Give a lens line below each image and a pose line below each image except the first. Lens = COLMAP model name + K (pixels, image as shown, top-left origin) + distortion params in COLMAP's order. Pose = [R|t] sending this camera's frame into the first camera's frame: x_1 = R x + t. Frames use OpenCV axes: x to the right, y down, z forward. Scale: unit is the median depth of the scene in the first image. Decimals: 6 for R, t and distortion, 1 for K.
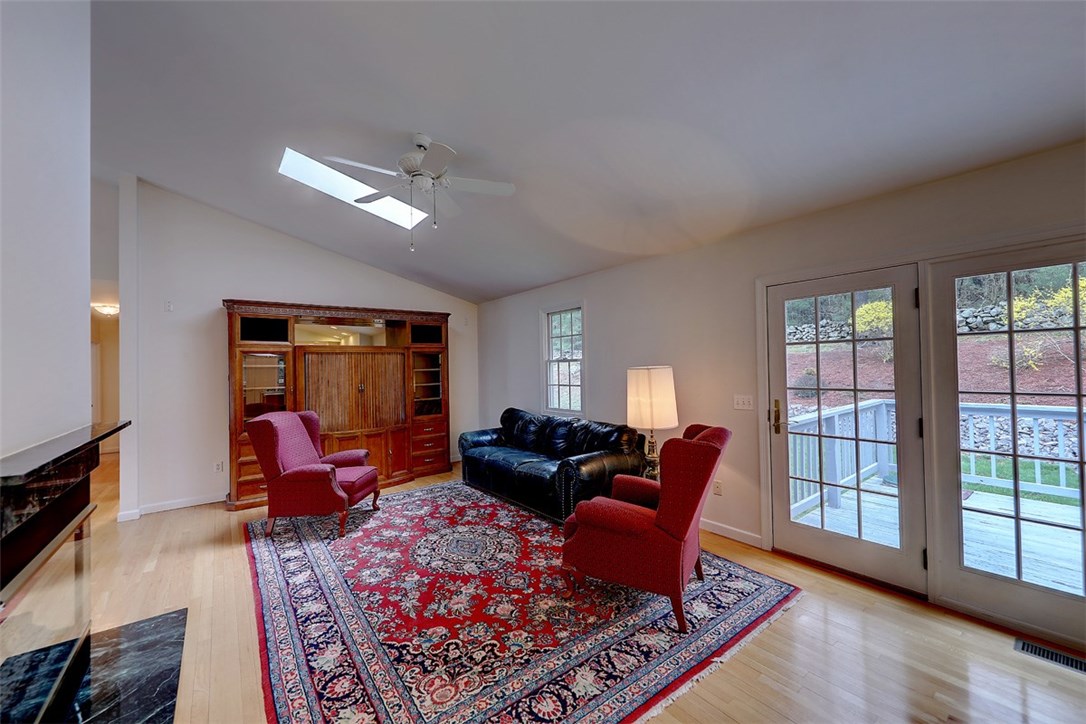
lens RADIAL K [[416.0, 0, 543.0], [0, 416.0, 362.0], [0, 0, 1]] dist [-0.002673, -0.000172]
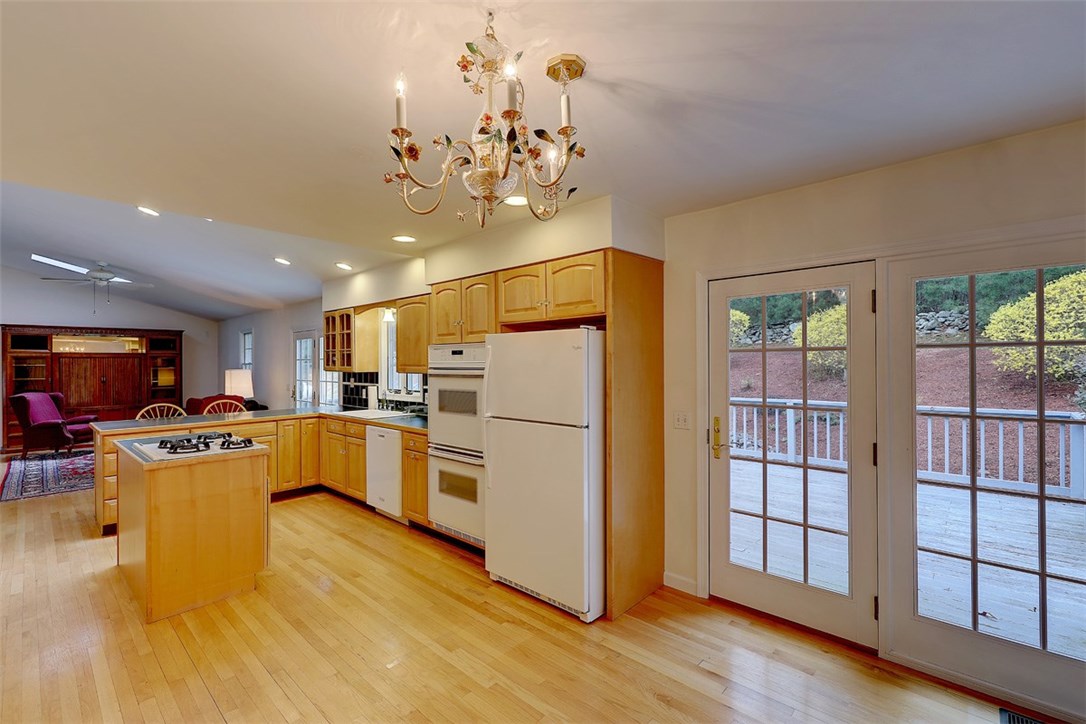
lens RADIAL K [[495.1, 0, 543.0], [0, 495.1, 362.0], [0, 0, 1]] dist [-0.000091, 0.000773]
pose [[0.989031, 0.013912, 0.147051, 1.432292], [-0.015232, 0.999853, 0.007848, -0.067957], [-0.146920, -0.010002, 0.989098, -1.669857]]
